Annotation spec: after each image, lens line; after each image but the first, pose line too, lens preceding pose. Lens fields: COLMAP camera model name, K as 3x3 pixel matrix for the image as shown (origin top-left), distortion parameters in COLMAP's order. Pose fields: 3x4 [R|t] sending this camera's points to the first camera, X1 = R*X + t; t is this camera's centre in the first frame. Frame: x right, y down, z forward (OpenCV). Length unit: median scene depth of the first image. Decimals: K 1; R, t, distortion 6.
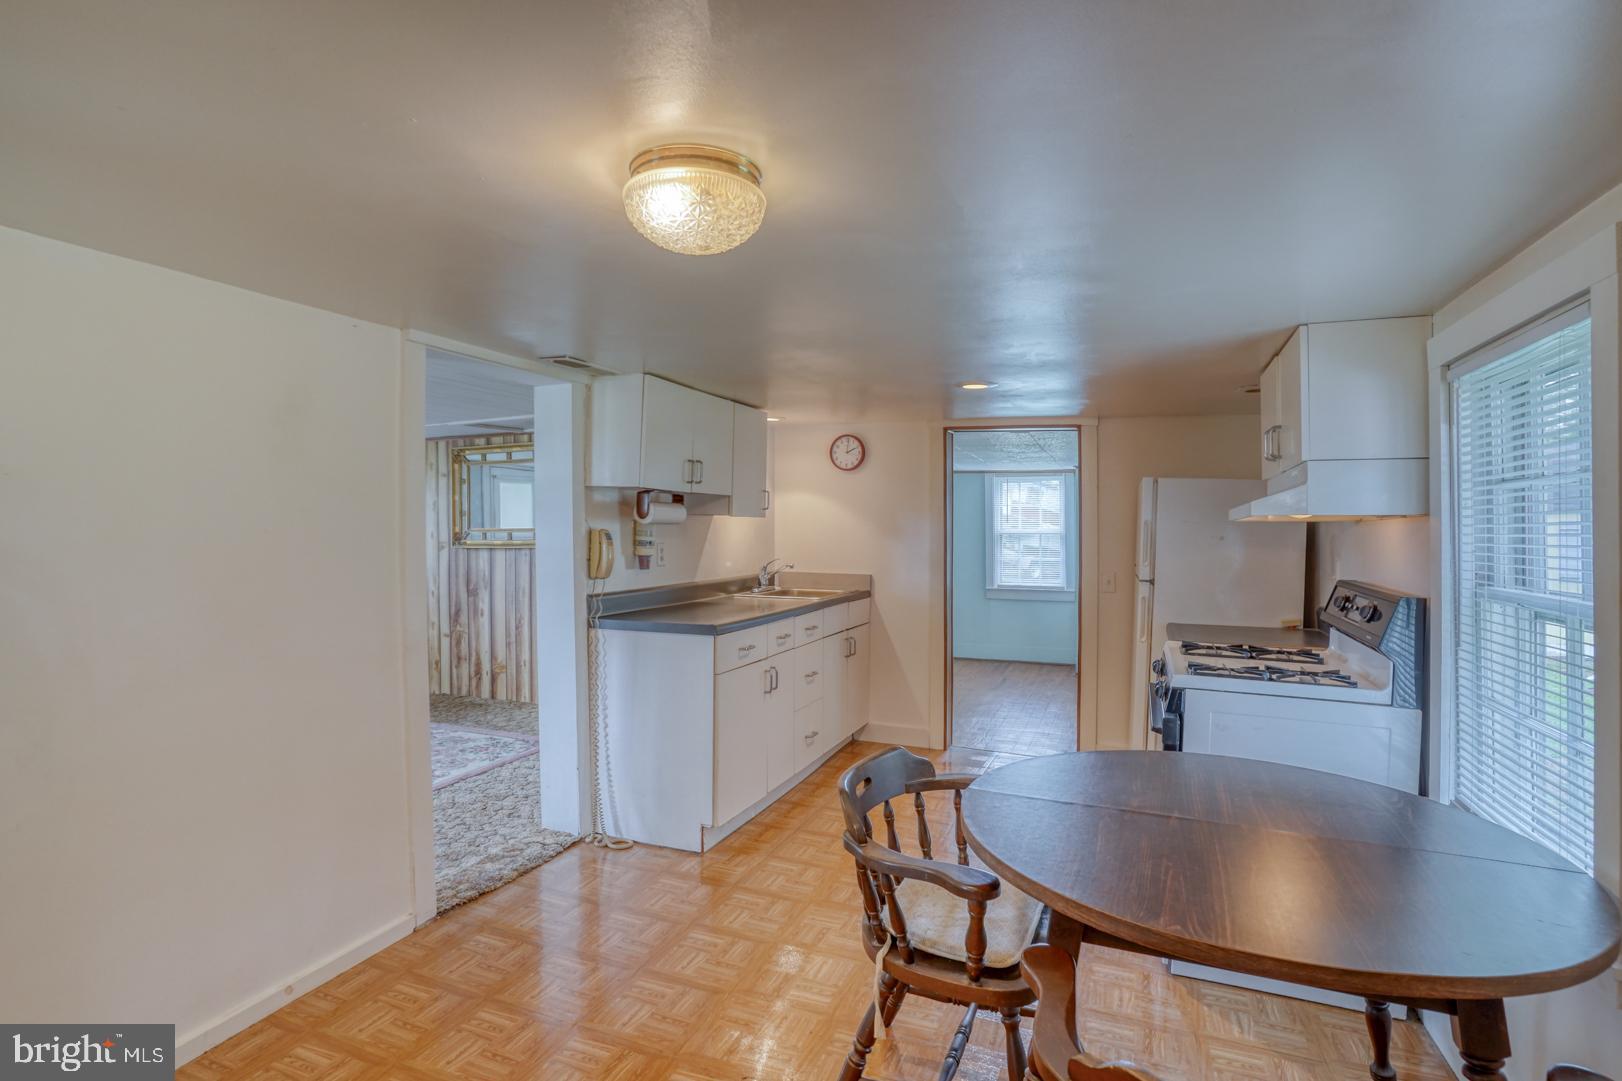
lens RADIAL K [[808.2, 0, 825.4], [0, 808.2, 536.1], [0, 0, 1]] dist [-0.092798, 0.046059]
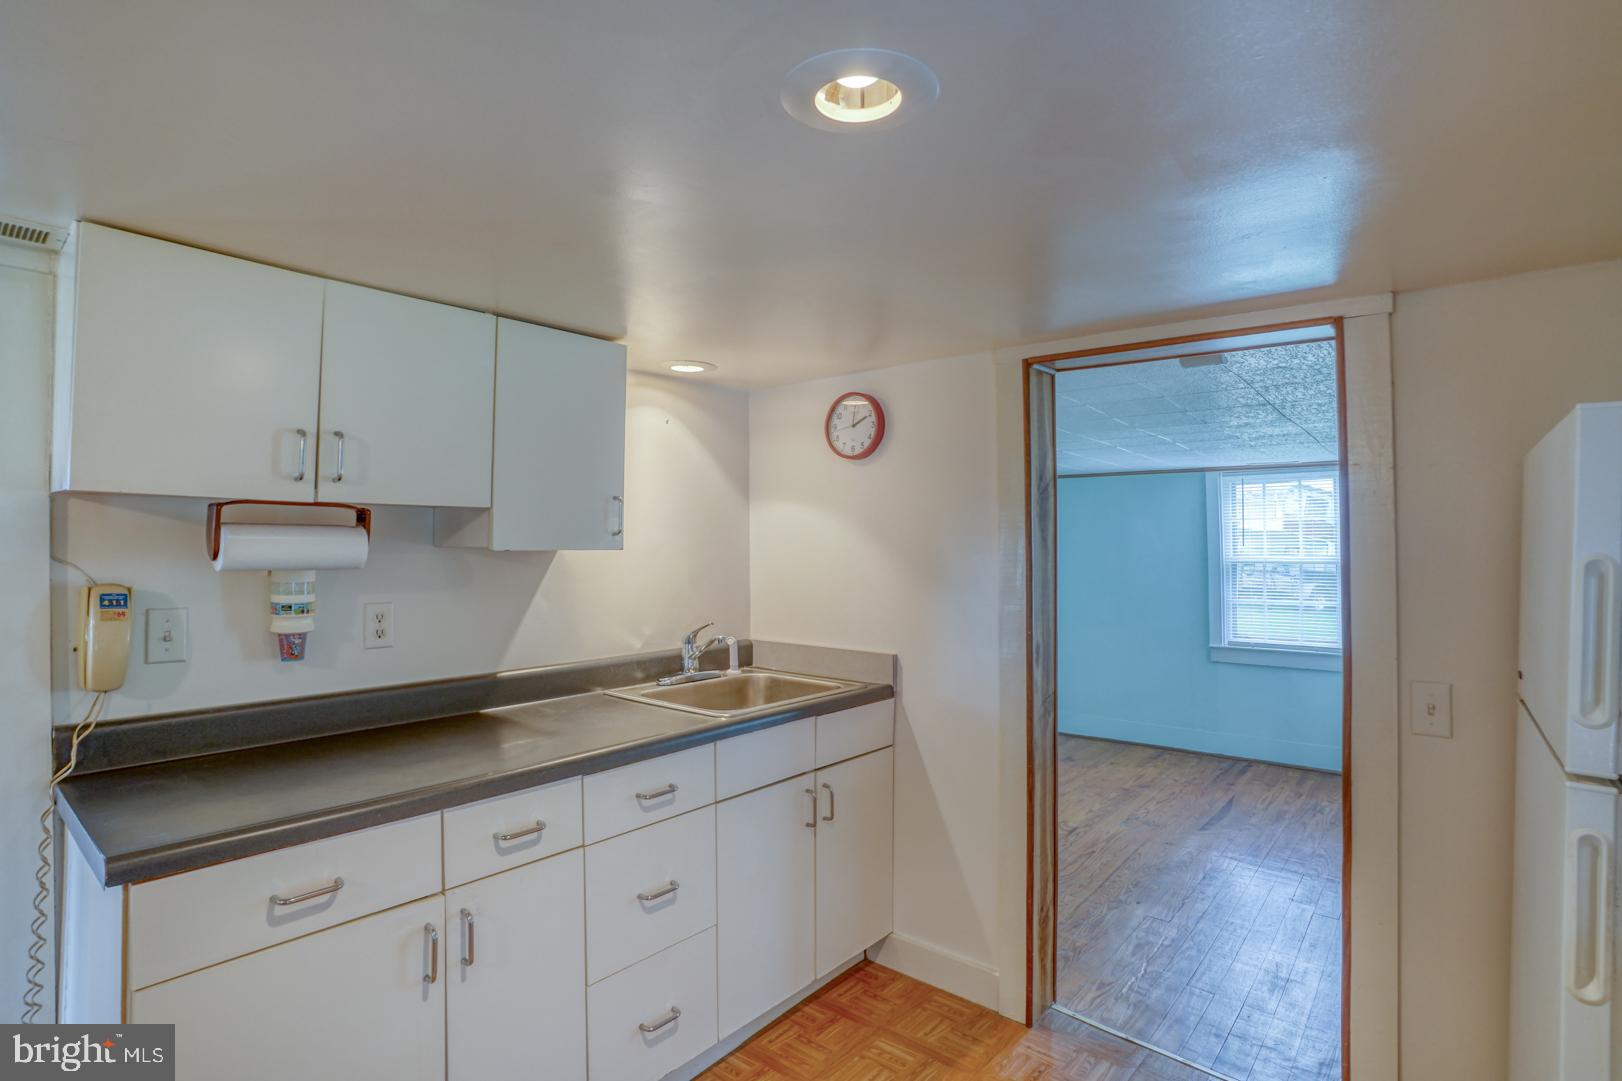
lens RADIAL K [[787.9, 0, 811.0], [0, 787.9, 540.5], [0, 0, 1]] dist [-0.081608, 0.041499]
pose [[0.942423, -0.009615, -0.334285, 0.193280], [0.003177, 0.999799, -0.019800, -0.018361], [0.334408, 0.017598, 0.942264, 0.547277]]
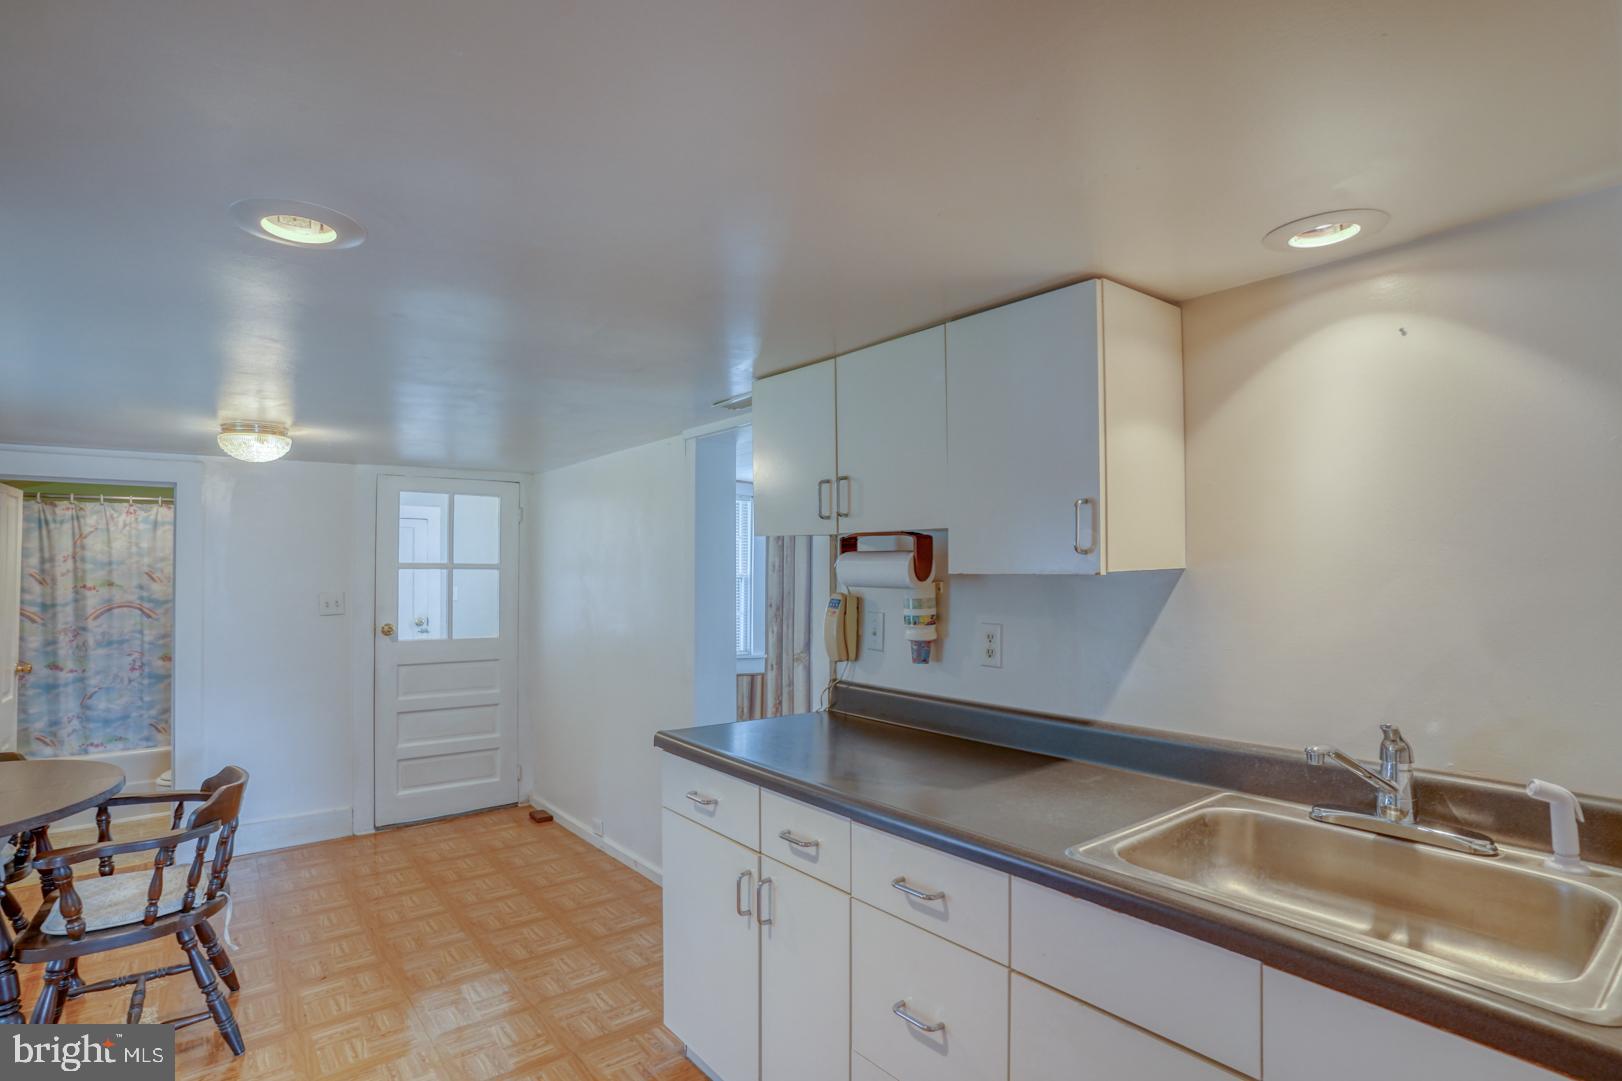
lens RADIAL K [[814.0, 0, 803.2], [0, 814.0, 563.0], [0, 0, 1]] dist [-0.004049, 0.000216]
pose [[-0.498293, -0.011602, -0.866931, 0.283935], [-0.010108, 0.999920, -0.007572, -0.022840], [0.866950, 0.004990, -0.498370, 1.012542]]
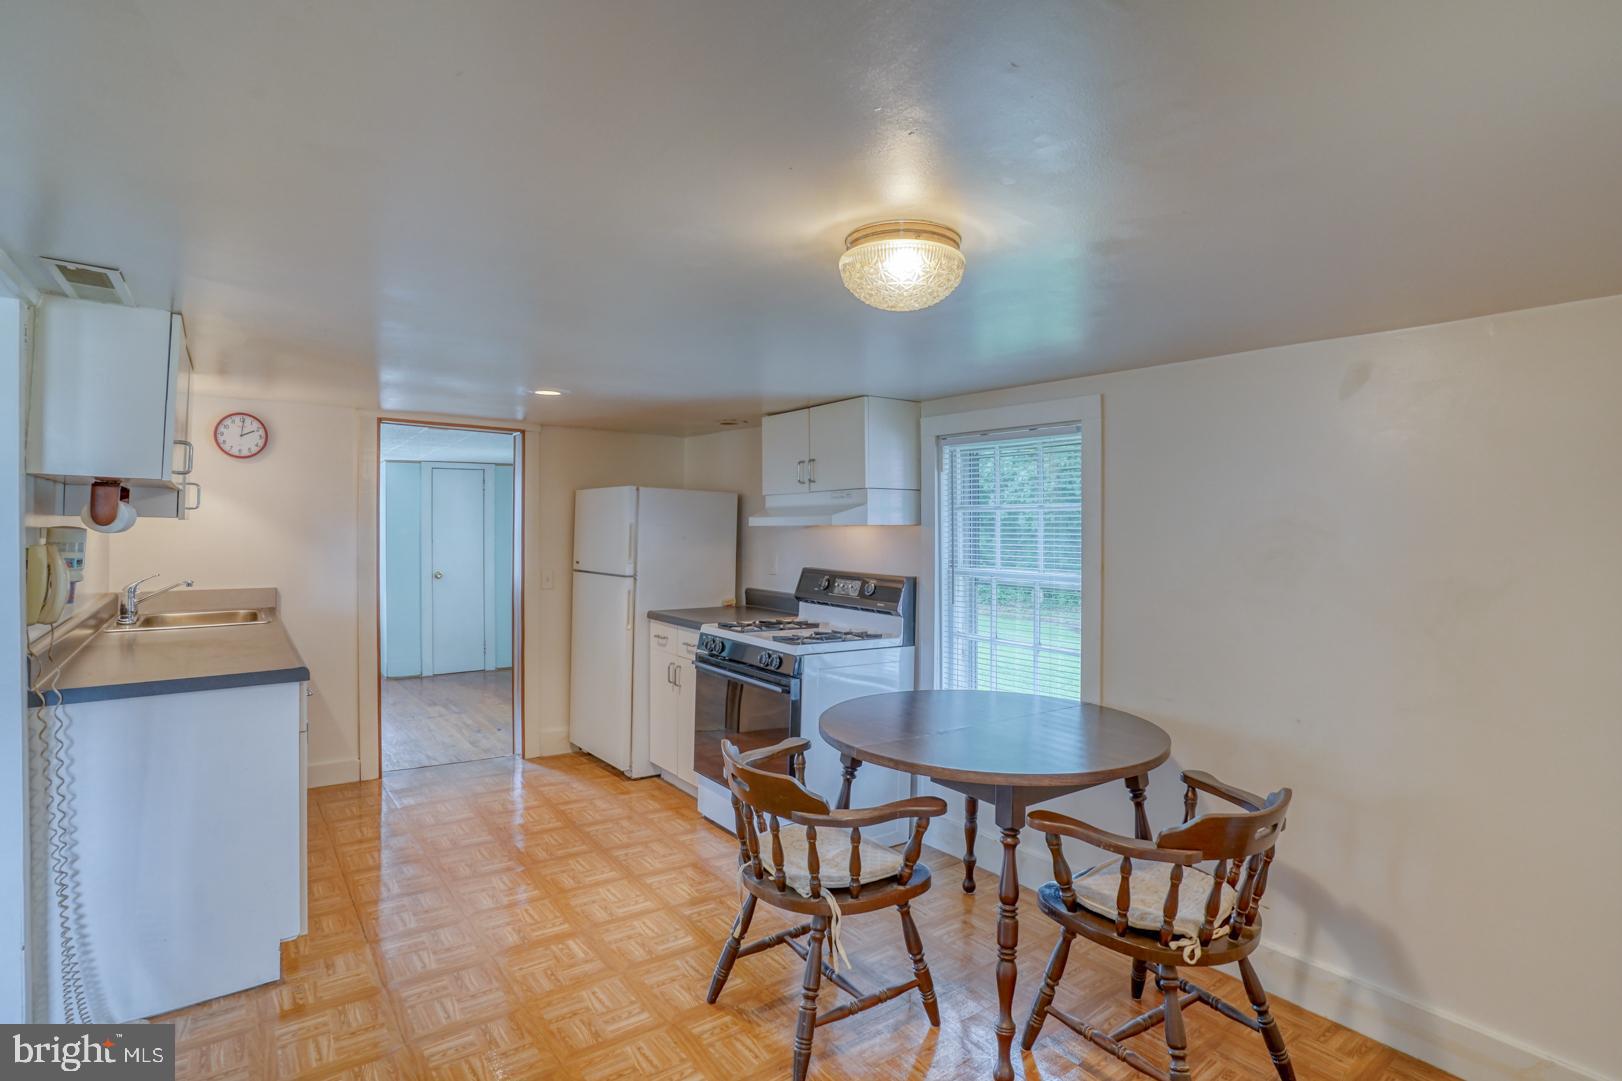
lens RADIAL K [[787.9, 0, 811.0], [0, 787.9, 540.5], [0, 0, 1]] dist [-0.081608, 0.041499]
pose [[0.531611, -0.021659, 0.846712, -0.339729], [0.006668, 0.999749, 0.021388, -0.014775], [-0.846962, -0.005724, 0.531622, 0.148895]]
